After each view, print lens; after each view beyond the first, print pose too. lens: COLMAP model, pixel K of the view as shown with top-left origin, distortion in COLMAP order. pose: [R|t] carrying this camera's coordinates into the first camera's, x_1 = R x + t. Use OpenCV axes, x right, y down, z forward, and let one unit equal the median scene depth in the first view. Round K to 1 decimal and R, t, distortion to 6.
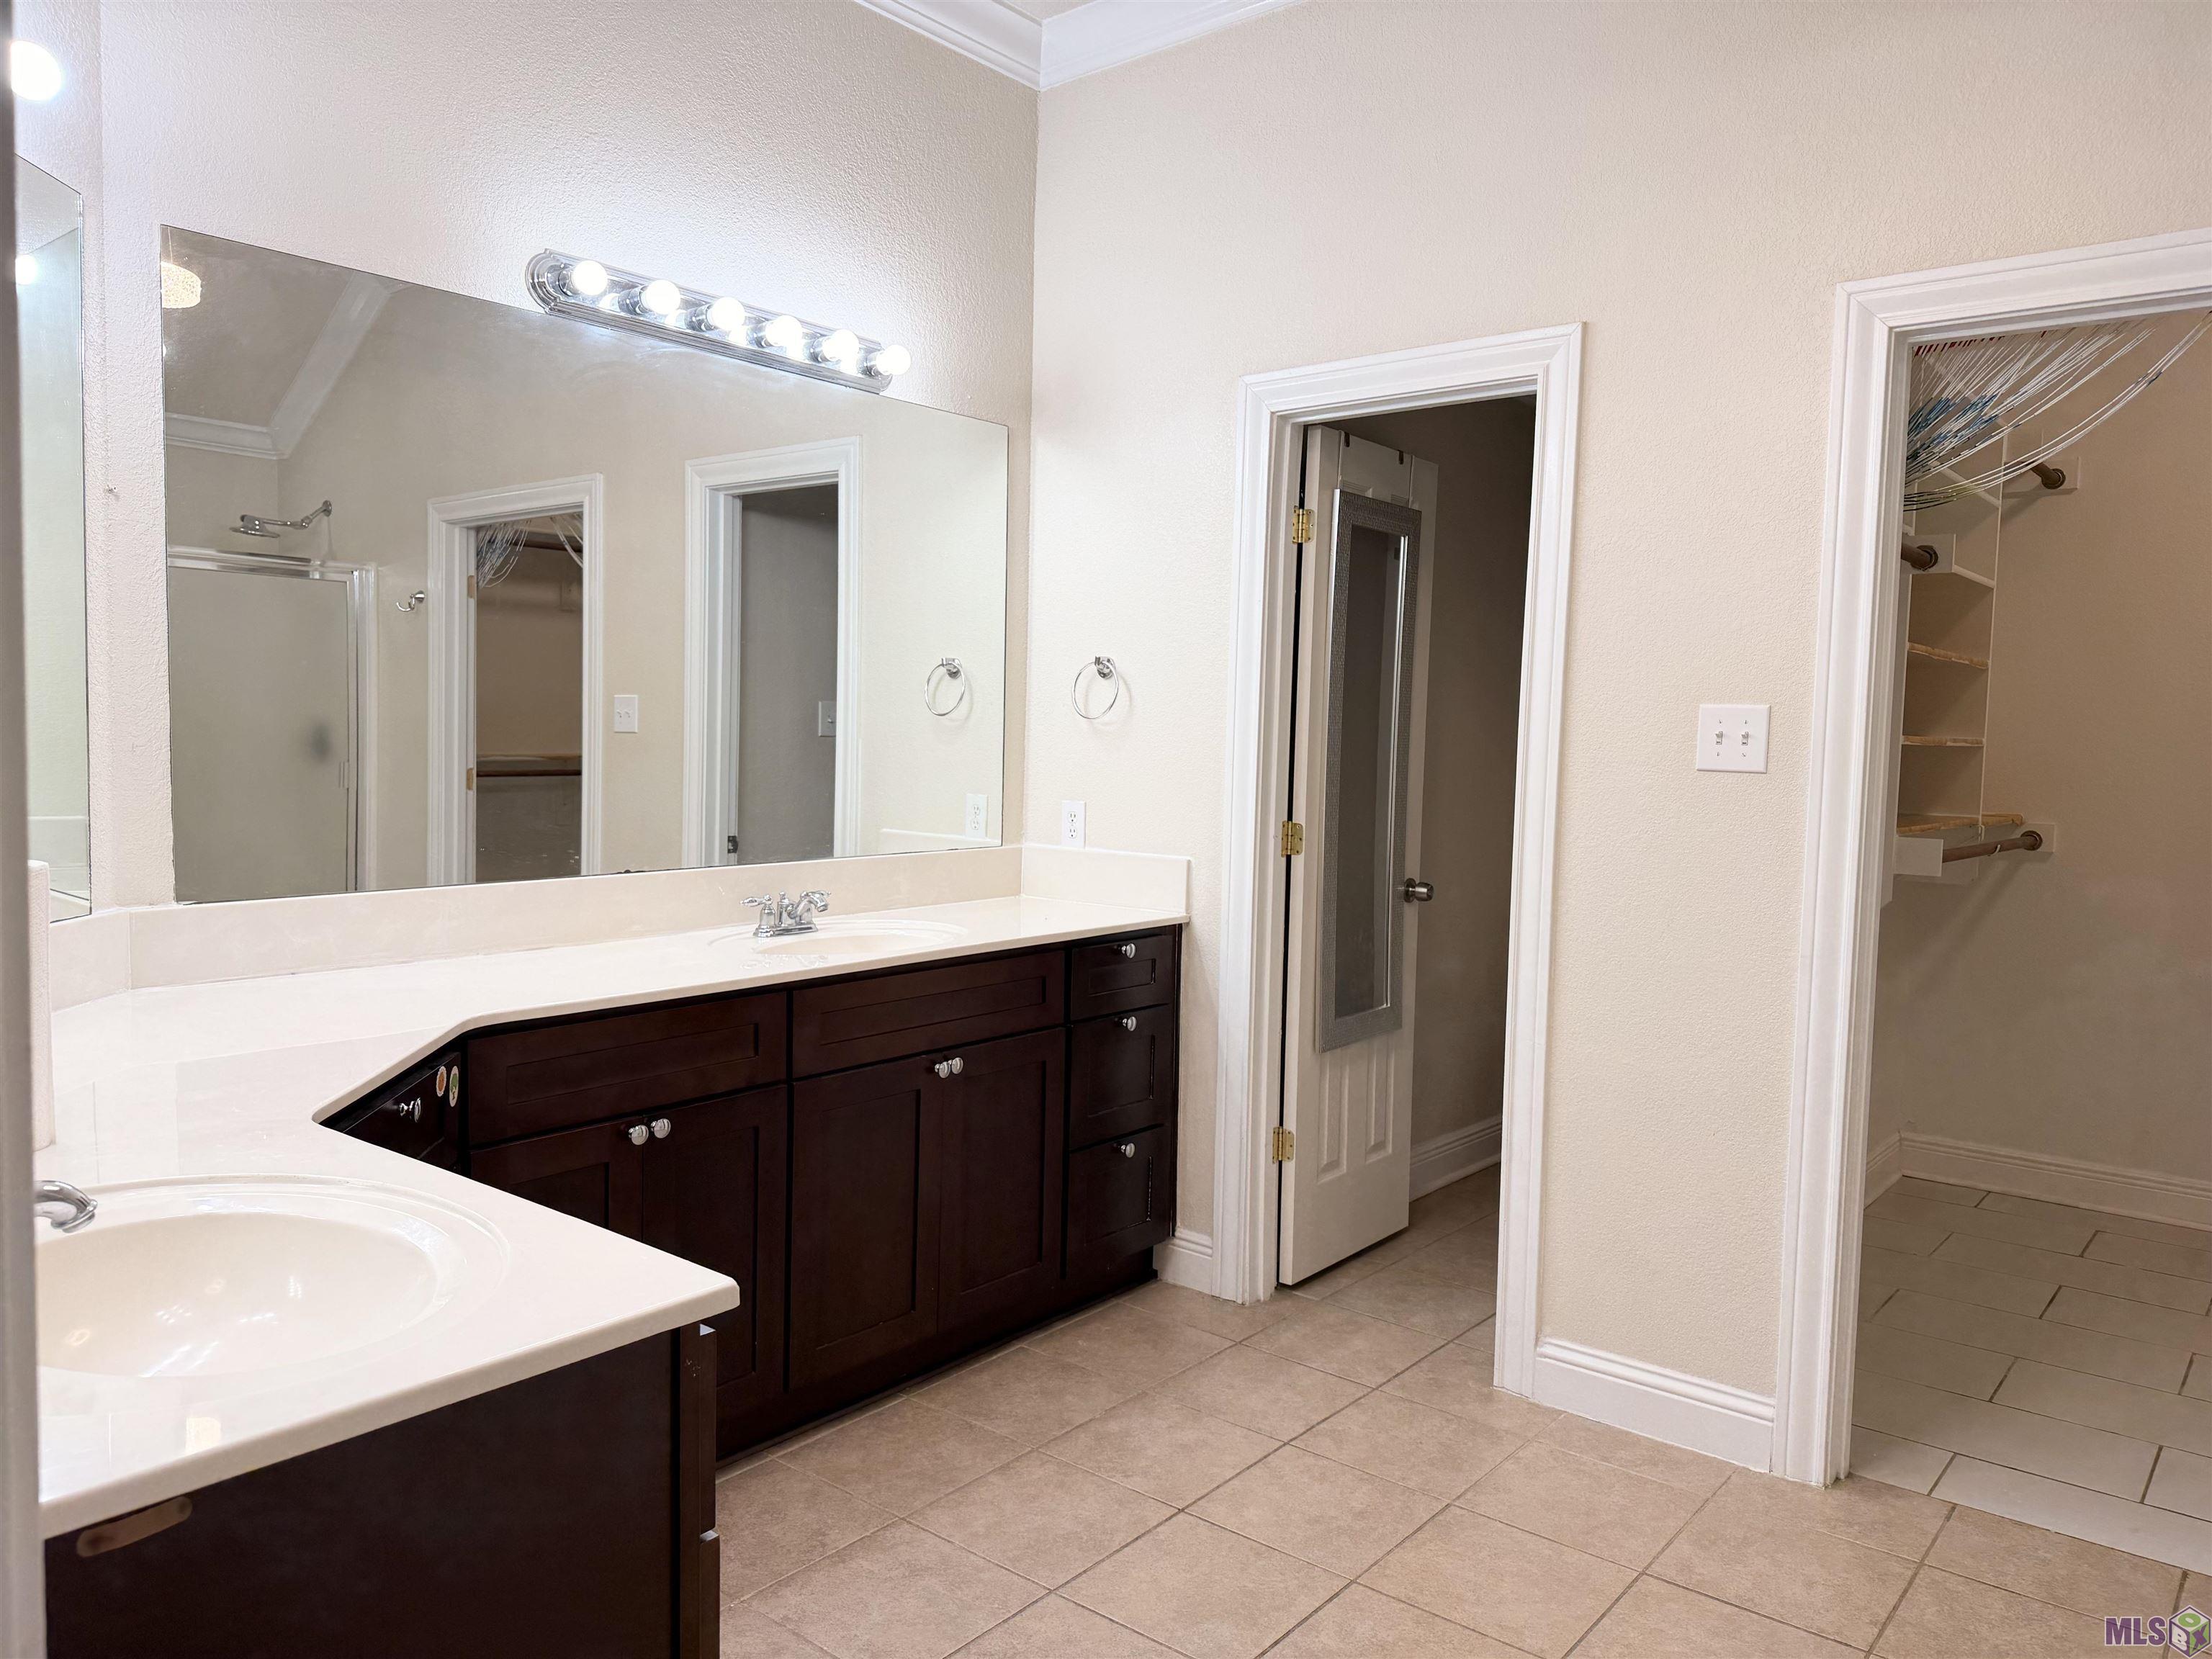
lens RADIAL K [[1583.7, 0, 1106.0], [0, 1583.7, 829.5], [0, 0, 1]] dist [0.009990, 0.005107]
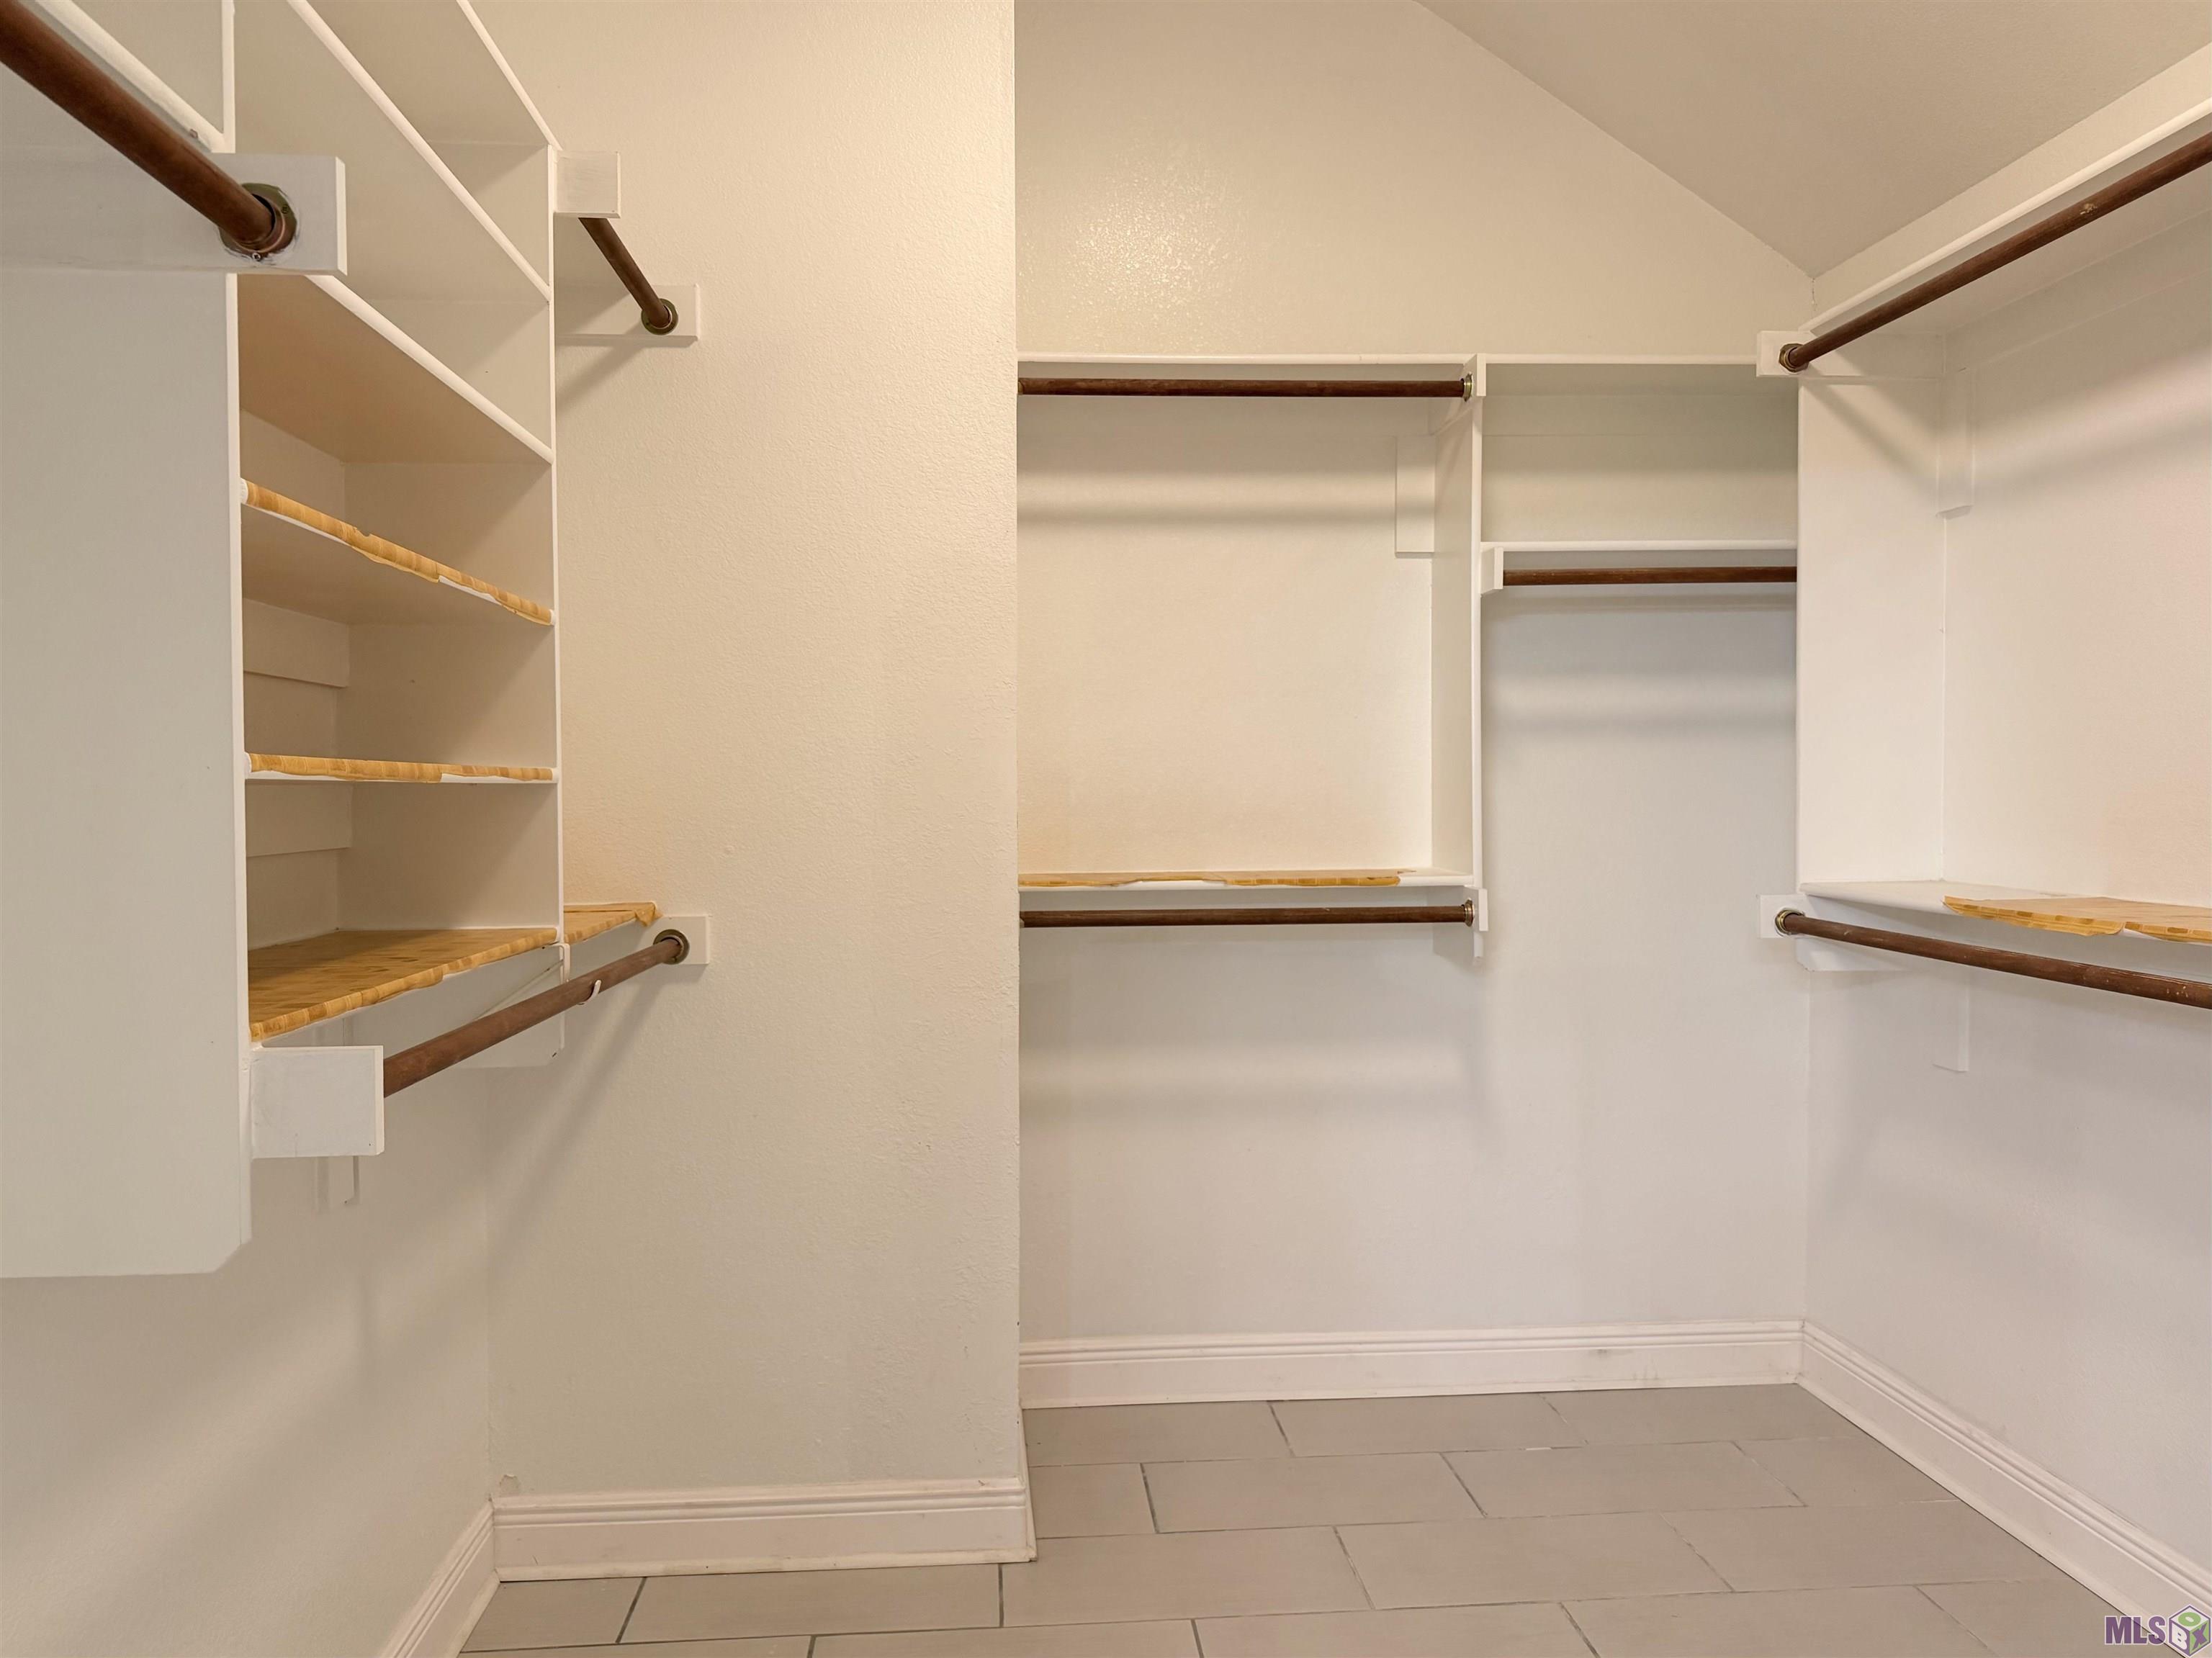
lens RADIAL K [[1583.6, 0, 1106.0], [0, 1583.6, 829.0], [0, 0, 1]] dist [0.009990, 0.005107]
pose [[0.724171, -0.040931, 0.688404, 0.309488], [0.068435, 0.997575, -0.012677, -0.018210], [-0.686216, 0.056291, 0.725216, 0.483616]]
